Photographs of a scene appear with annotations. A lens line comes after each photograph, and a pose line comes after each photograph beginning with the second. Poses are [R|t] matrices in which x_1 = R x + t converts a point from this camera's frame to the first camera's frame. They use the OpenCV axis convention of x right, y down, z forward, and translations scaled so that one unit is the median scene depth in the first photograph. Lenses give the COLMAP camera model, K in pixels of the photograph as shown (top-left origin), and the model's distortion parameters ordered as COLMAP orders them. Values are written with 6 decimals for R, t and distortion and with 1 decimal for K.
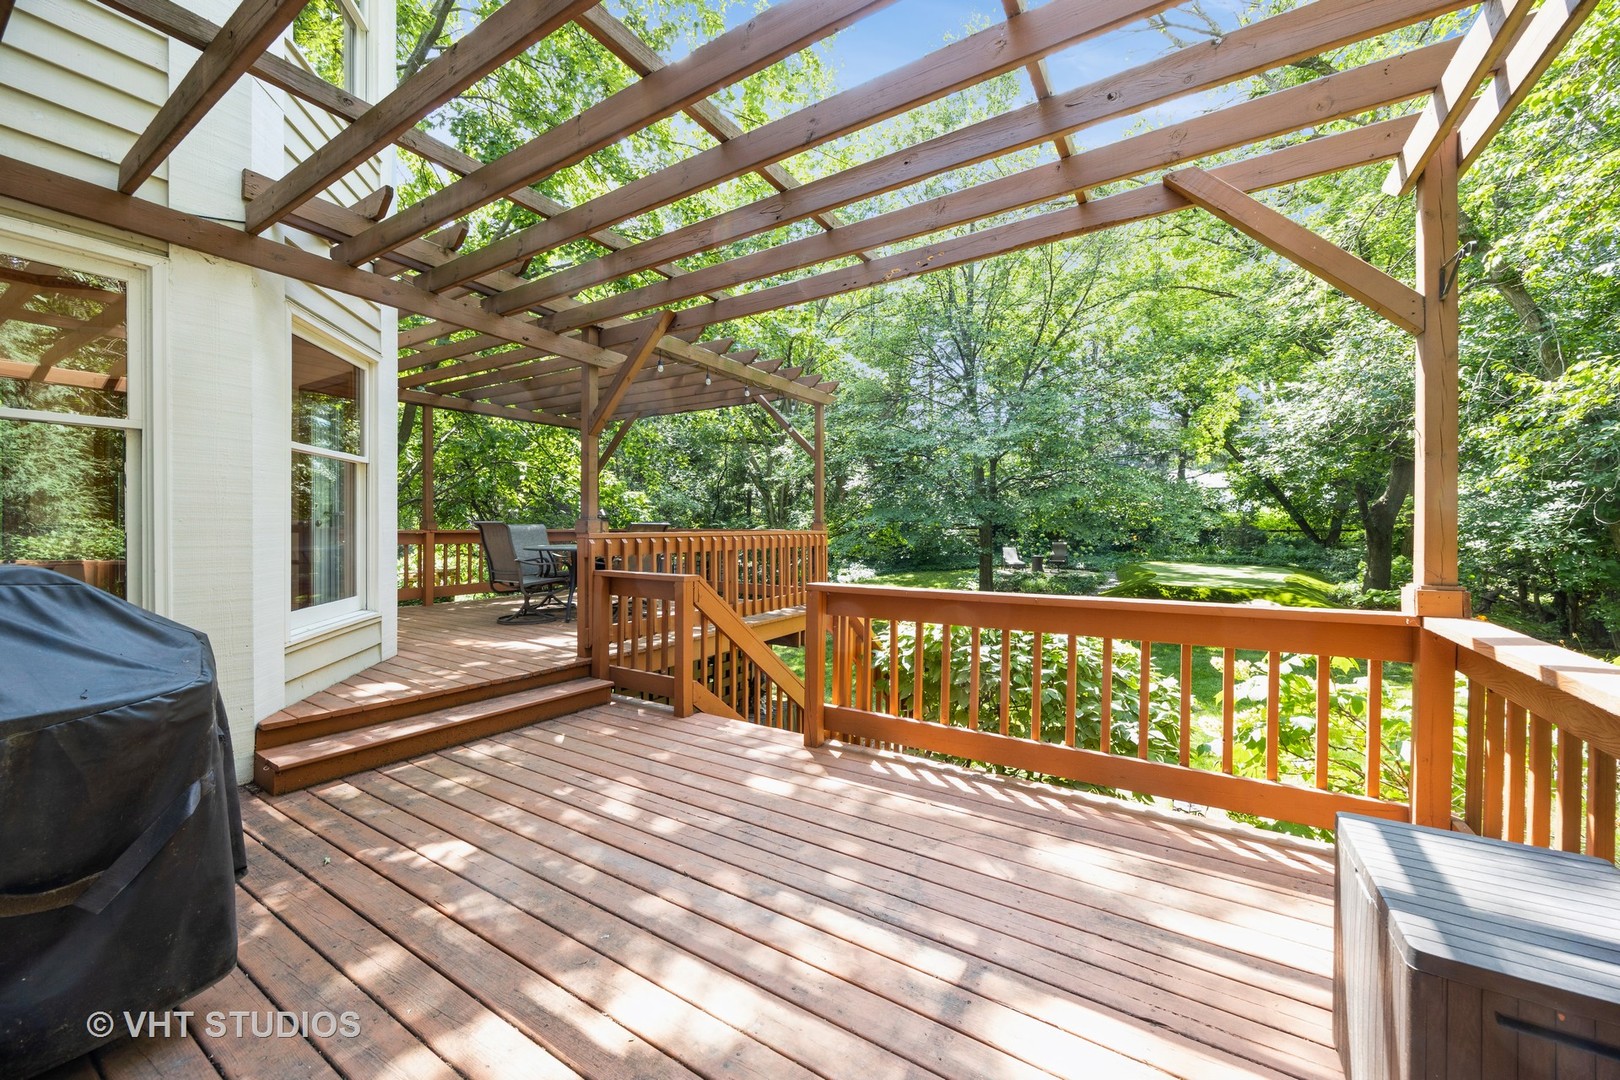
lens RADIAL K [[624.2, 0, 798.0], [0, 624.2, 533.5], [0, 0, 1]] dist [-0.001178, 0.001382]
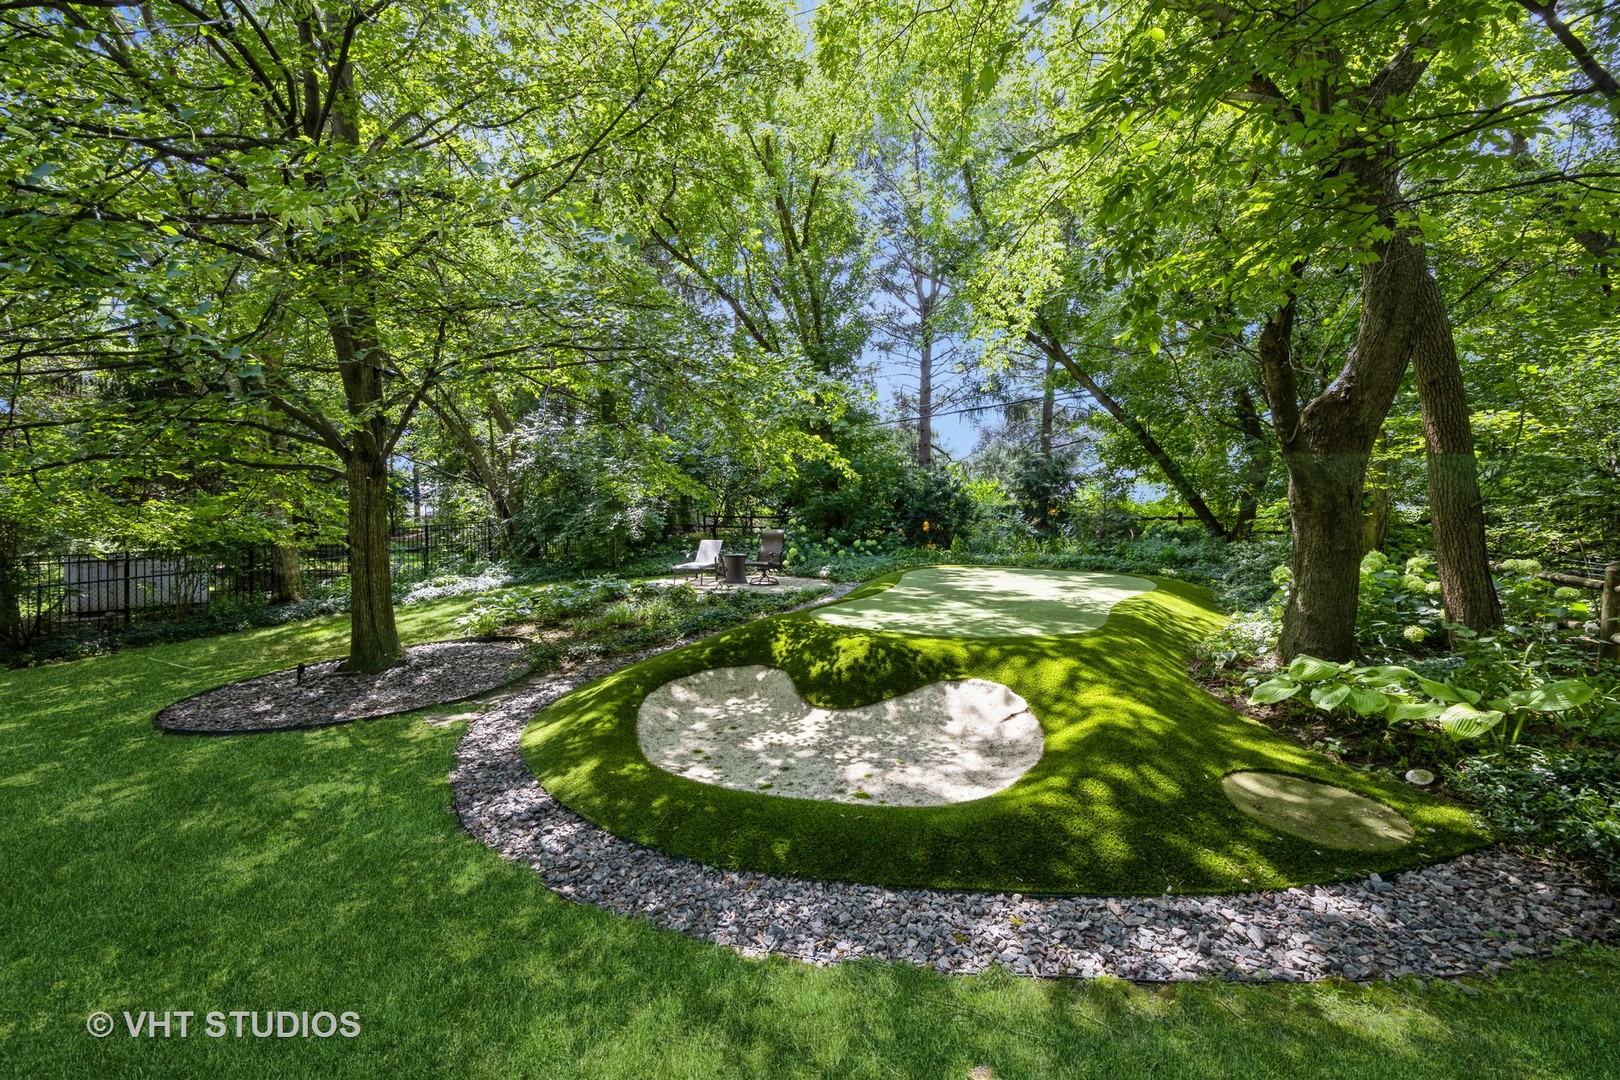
lens RADIAL K [[624.2, 0, 801.2], [0, 624.2, 544.3], [0, 0, 1]] dist [-0.001178, 0.001382]
pose [[0.997582, 0.006725, 0.069169, 0.441749], [-0.007422, 0.999924, 0.009816, 0.023459], [-0.069098, -0.010306, 0.997557, 0.483841]]
